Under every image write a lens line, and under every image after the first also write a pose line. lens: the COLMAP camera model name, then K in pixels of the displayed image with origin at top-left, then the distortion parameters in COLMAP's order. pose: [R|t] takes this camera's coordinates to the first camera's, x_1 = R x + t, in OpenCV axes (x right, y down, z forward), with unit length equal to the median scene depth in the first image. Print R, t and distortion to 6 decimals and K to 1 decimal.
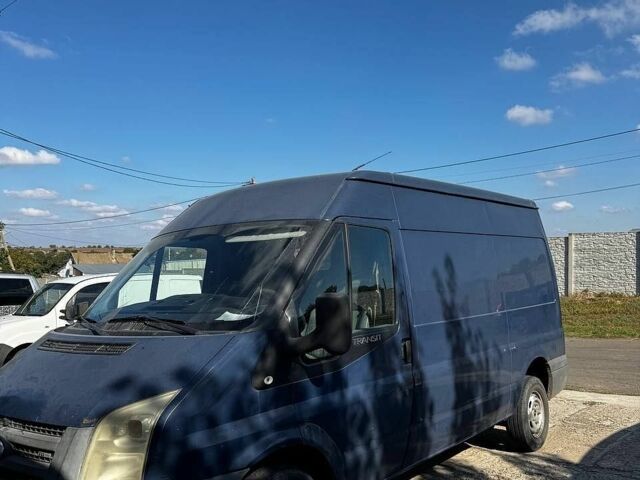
lens RADIAL K [[612.5, 0, 320.0], [0, 612.5, 240.0], [0, 0, 1]] dist [0.168452, -0.270106]
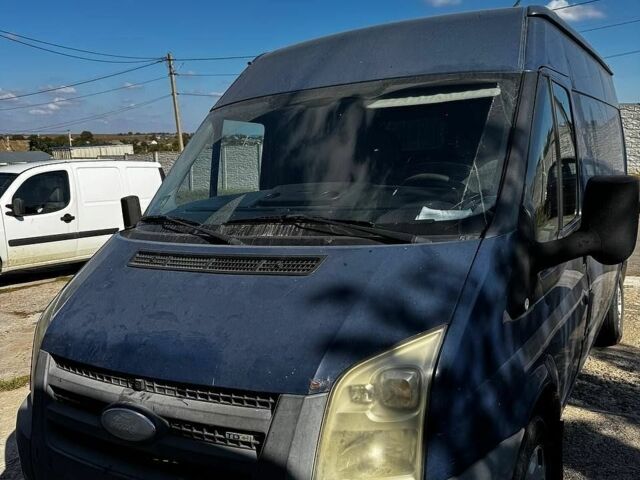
lens RADIAL K [[612.5, 0, 320.0], [0, 612.5, 240.0], [0, 0, 1]] dist [0.168452, -0.270106]
pose [[0.989293, -0.034463, 0.141817, -0.367725], [0.008190, 0.983298, 0.181820, 0.027282], [-0.145714, -0.178712, 0.973052, 0.344908]]
